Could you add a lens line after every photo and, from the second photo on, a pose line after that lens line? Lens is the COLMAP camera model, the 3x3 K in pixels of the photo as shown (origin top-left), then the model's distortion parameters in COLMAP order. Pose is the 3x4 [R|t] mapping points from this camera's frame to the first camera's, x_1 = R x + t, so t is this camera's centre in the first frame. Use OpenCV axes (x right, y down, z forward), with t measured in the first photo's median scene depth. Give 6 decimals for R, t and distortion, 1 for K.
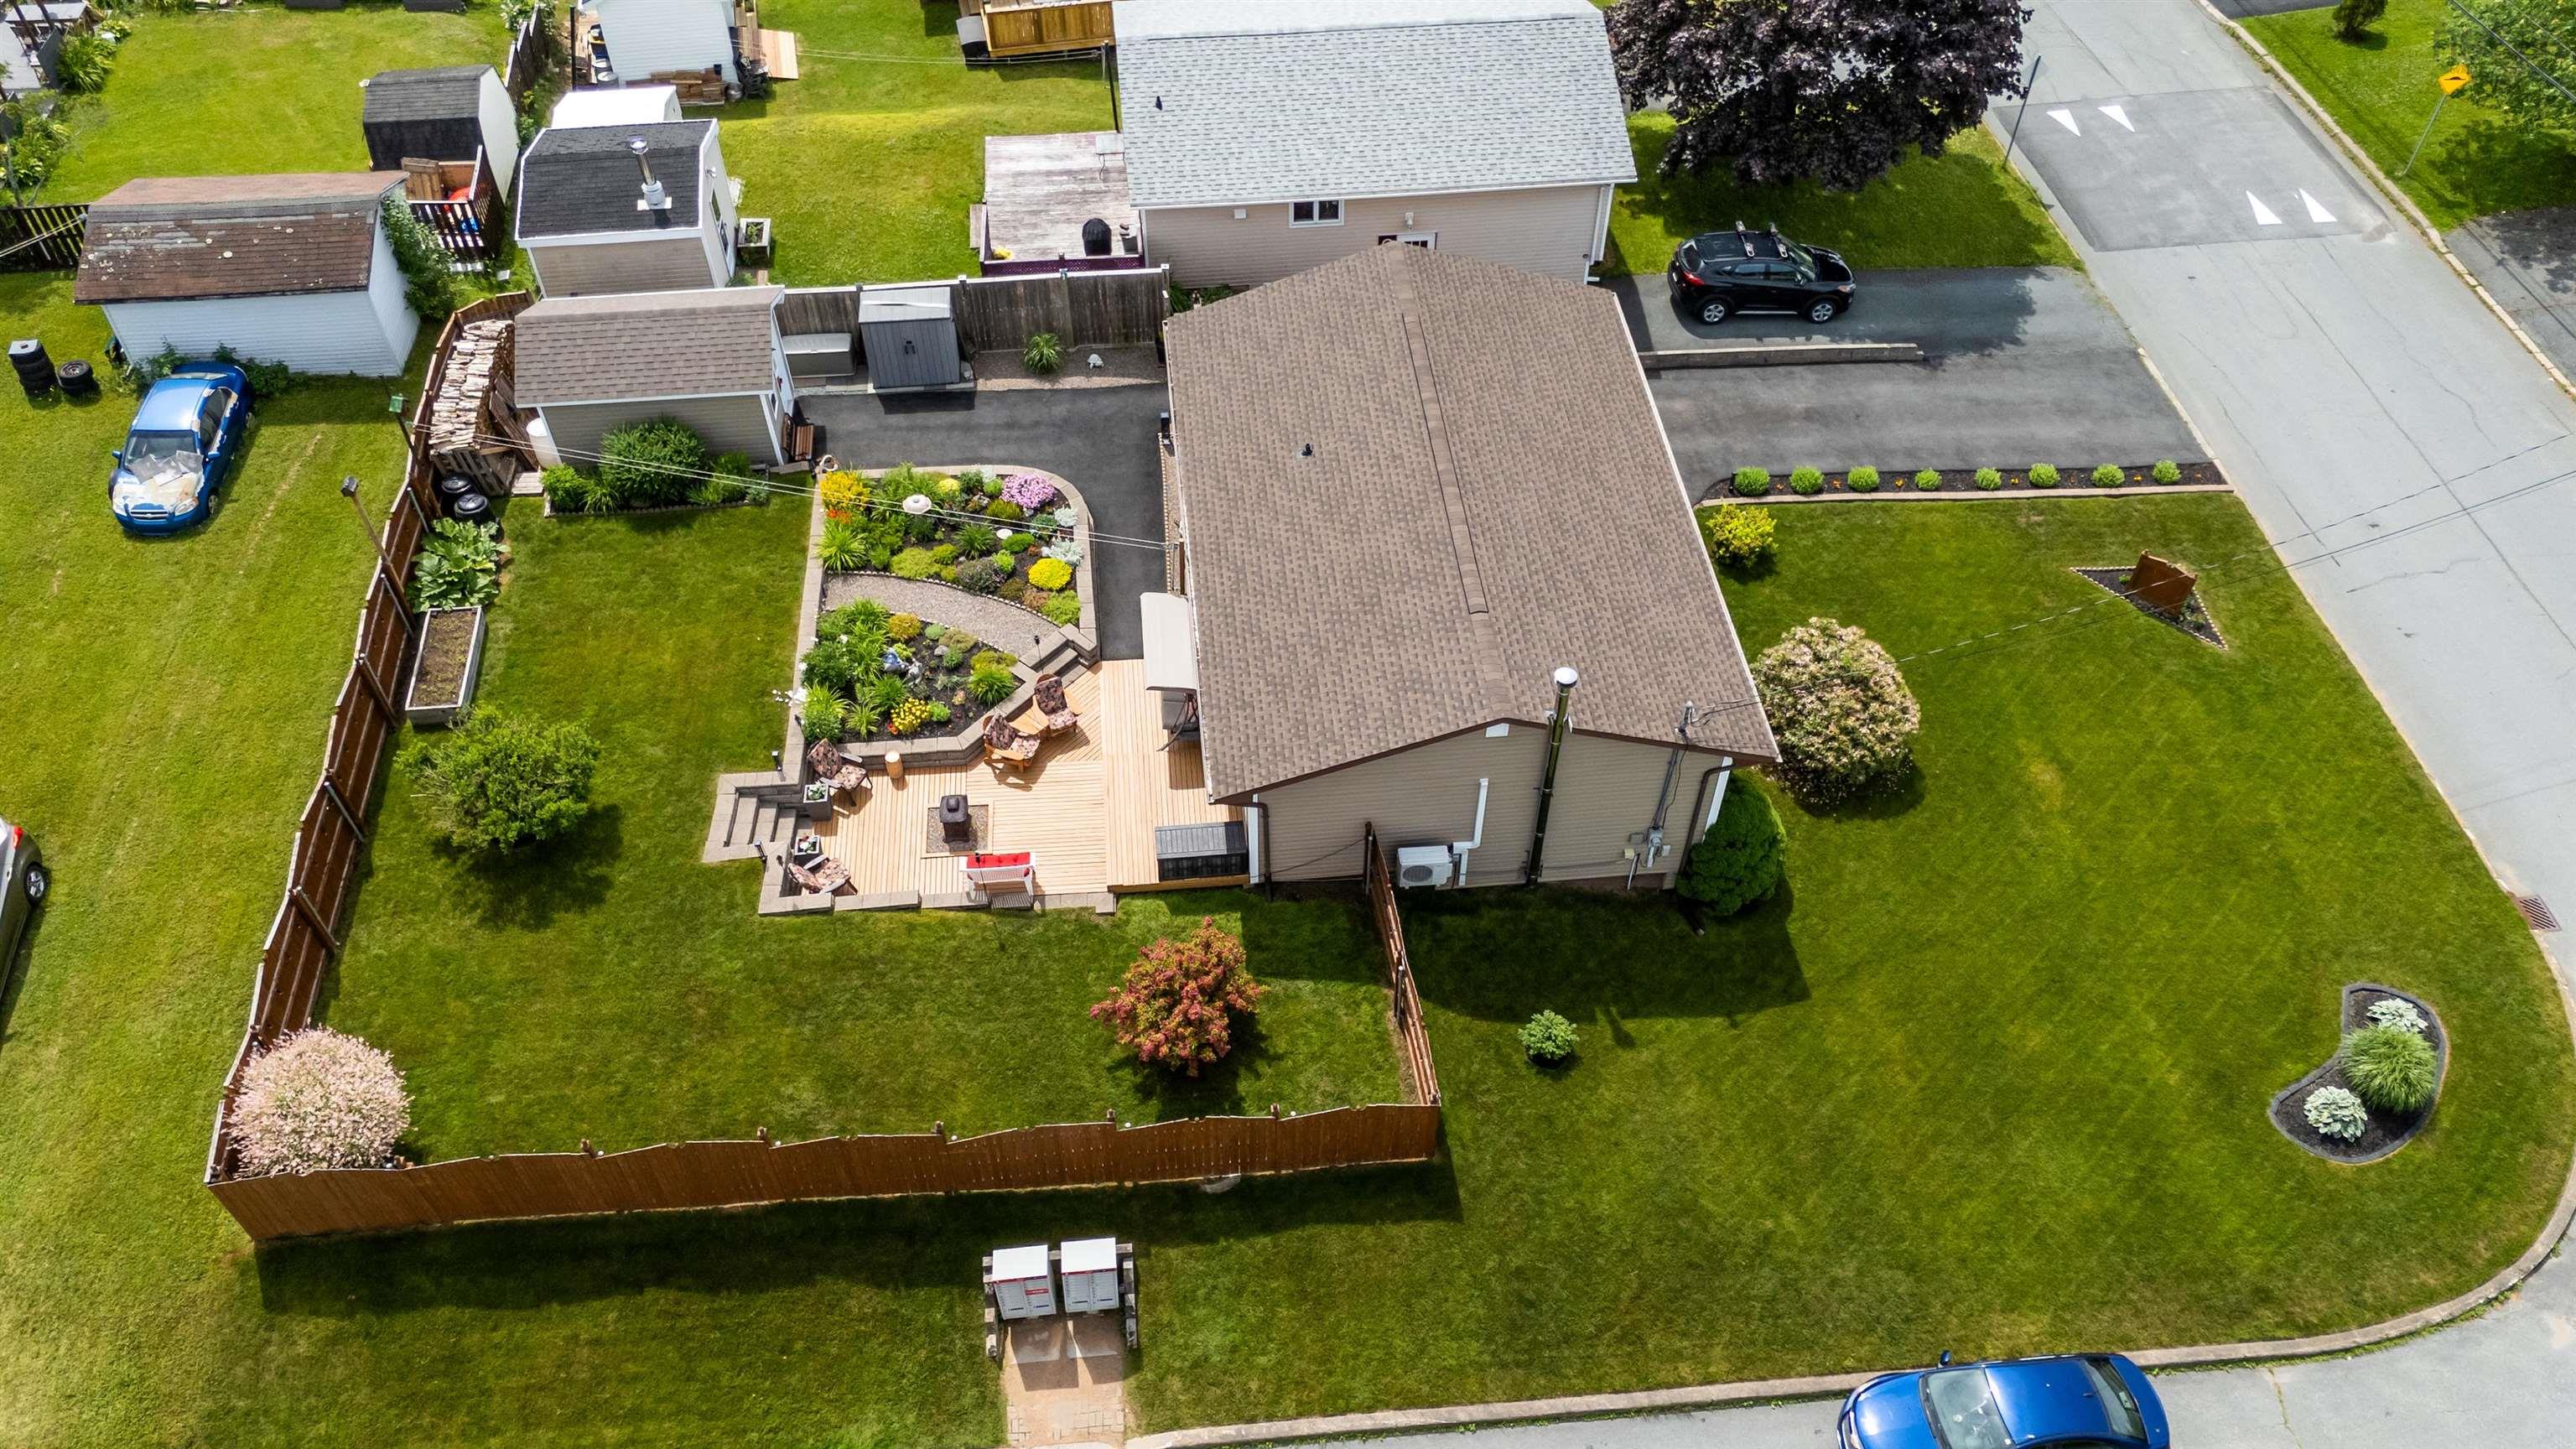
lens RADIAL K [[1869.1, 0, 1288.0], [0, 1869.1, 724.5], [0, 0, 1]] dist [0.076645, -0.079982]
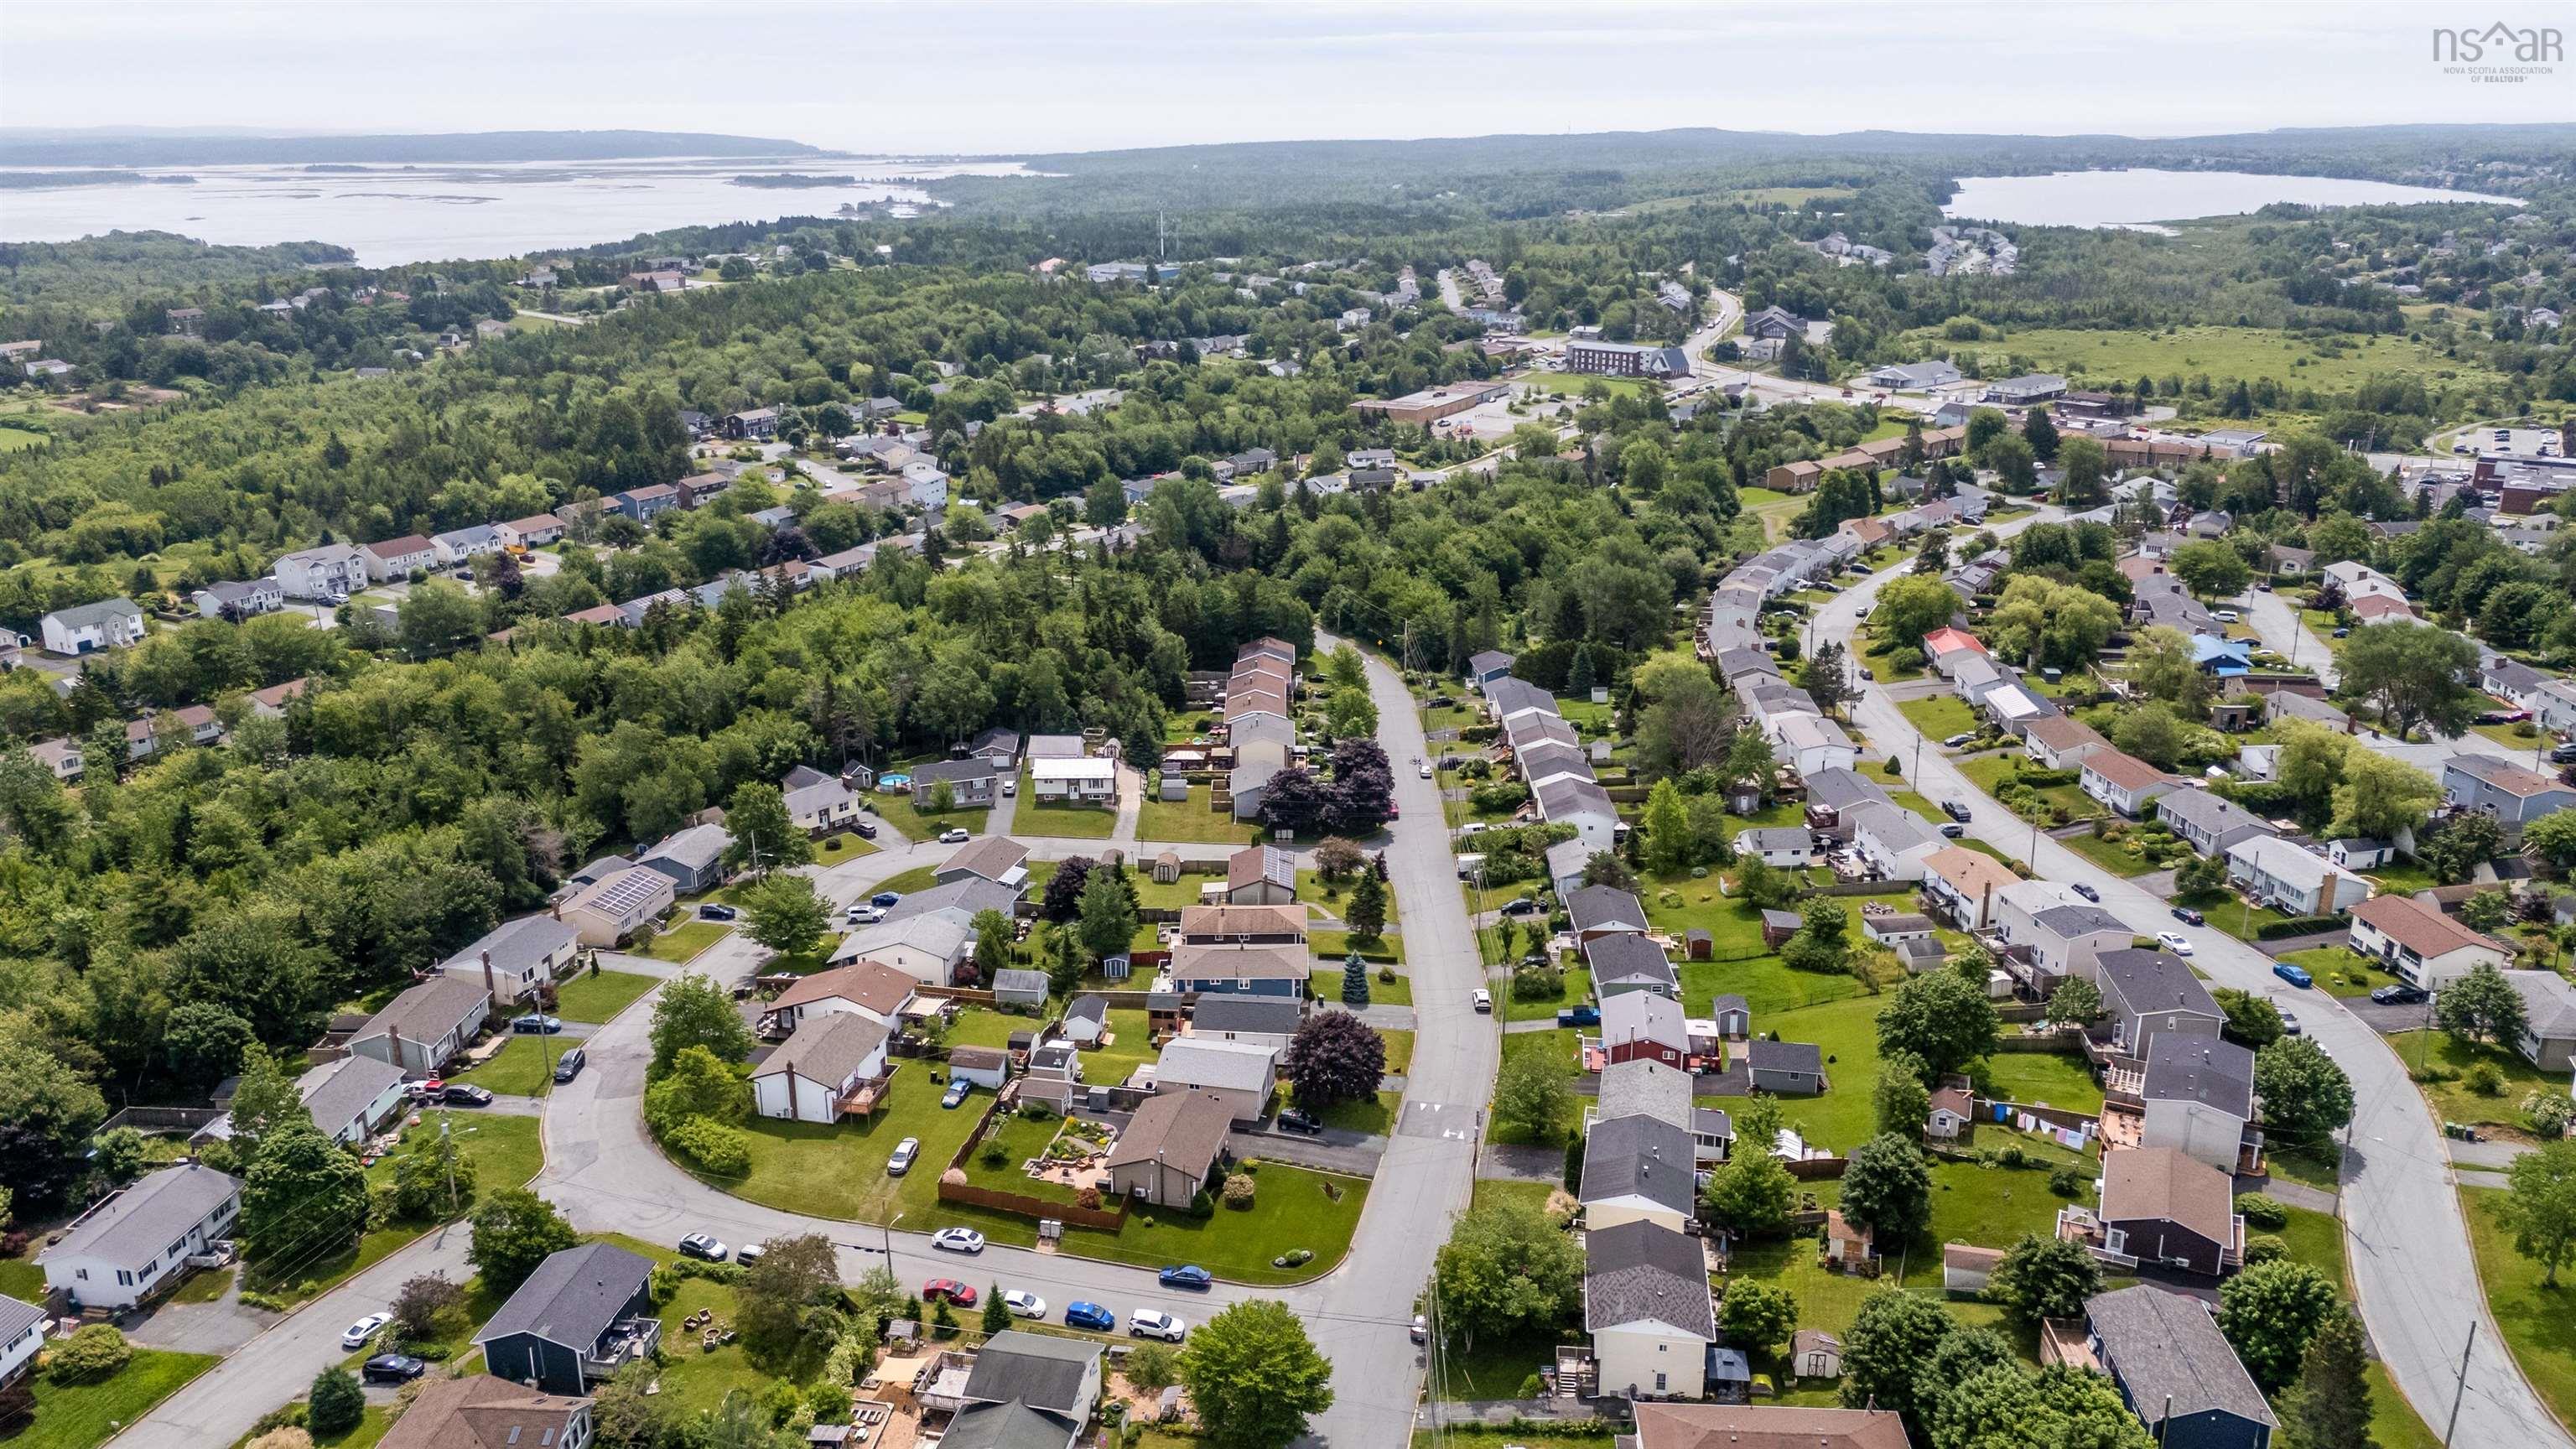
lens RADIAL K [[1869.1, 0, 1288.0], [0, 1869.1, 724.5], [0, 0, 1]] dist [0.076645, -0.079982]
pose [[0.946860, 0.090605, -0.308620, 1.750821], [-0.234475, 0.851245, -0.469471, 1.185300], [0.220175, 0.516888, 0.827255, -3.535868]]
